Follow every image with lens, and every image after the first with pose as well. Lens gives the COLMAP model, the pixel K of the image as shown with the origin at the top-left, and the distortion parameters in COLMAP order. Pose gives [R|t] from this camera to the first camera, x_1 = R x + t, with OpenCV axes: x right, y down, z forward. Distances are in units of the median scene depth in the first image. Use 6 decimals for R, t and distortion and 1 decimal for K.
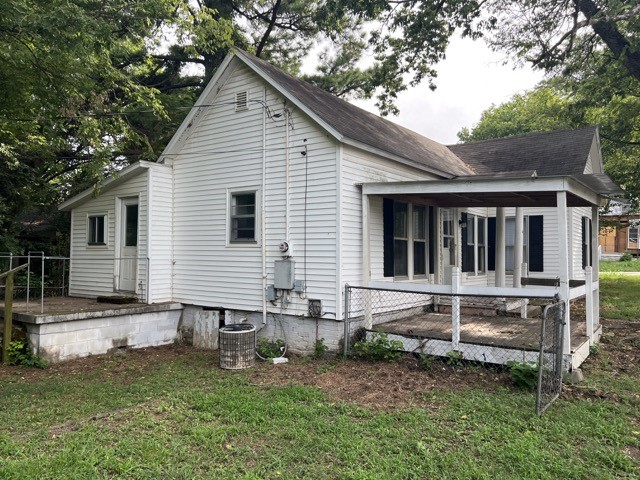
lens RADIAL K [[479.4, 0, 320.0], [0, 479.4, 240.0], [0, 0, 1]] dist [0.063558, -0.000185]
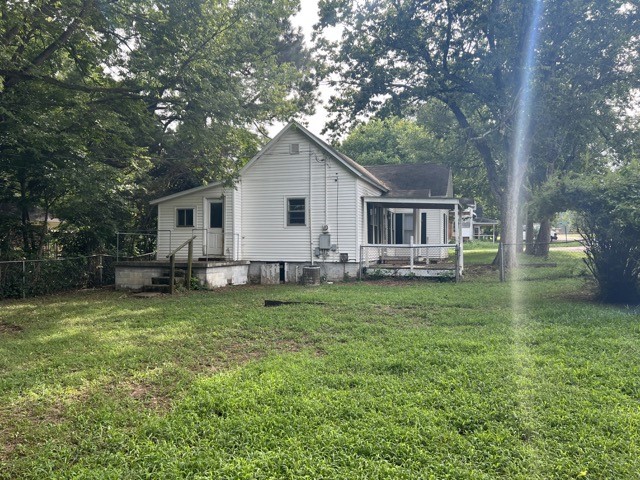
lens RADIAL K [[479.4, 0, 320.0], [0, 479.4, 240.0], [0, 0, 1]] dist [0.063558, -0.000185]
pose [[0.947965, -0.003181, 0.318359, -0.675572], [-0.002935, 0.999820, 0.018730, 0.026811], [-0.318362, -0.018689, 0.947785, -0.800001]]
